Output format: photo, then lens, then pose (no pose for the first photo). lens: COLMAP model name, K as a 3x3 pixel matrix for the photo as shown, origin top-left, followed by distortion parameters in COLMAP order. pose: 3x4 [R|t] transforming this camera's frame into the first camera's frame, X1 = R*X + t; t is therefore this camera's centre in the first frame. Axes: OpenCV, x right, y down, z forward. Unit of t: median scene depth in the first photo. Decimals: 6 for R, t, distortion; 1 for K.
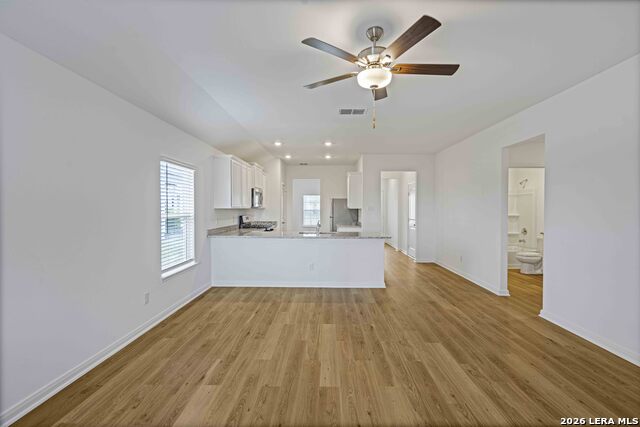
lens RADIAL K [[295.5, 0, 323.6], [0, 295.5, 213.0], [0, 0, 1]] dist [0.000592, 0.000946]
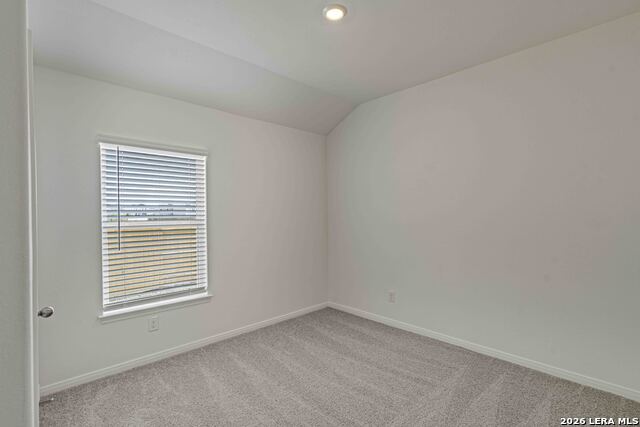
lens RADIAL K [[295.5, 0, 318.4], [0, 295.5, 211.5], [0, 0, 1]] dist [0.000592, 0.000946]
pose [[0.683621, -0.013091, -0.729720, 0.207316], [-0.001176, 0.999818, -0.019038, -0.005737], [0.729837, 0.013873, 0.683481, 0.668026]]
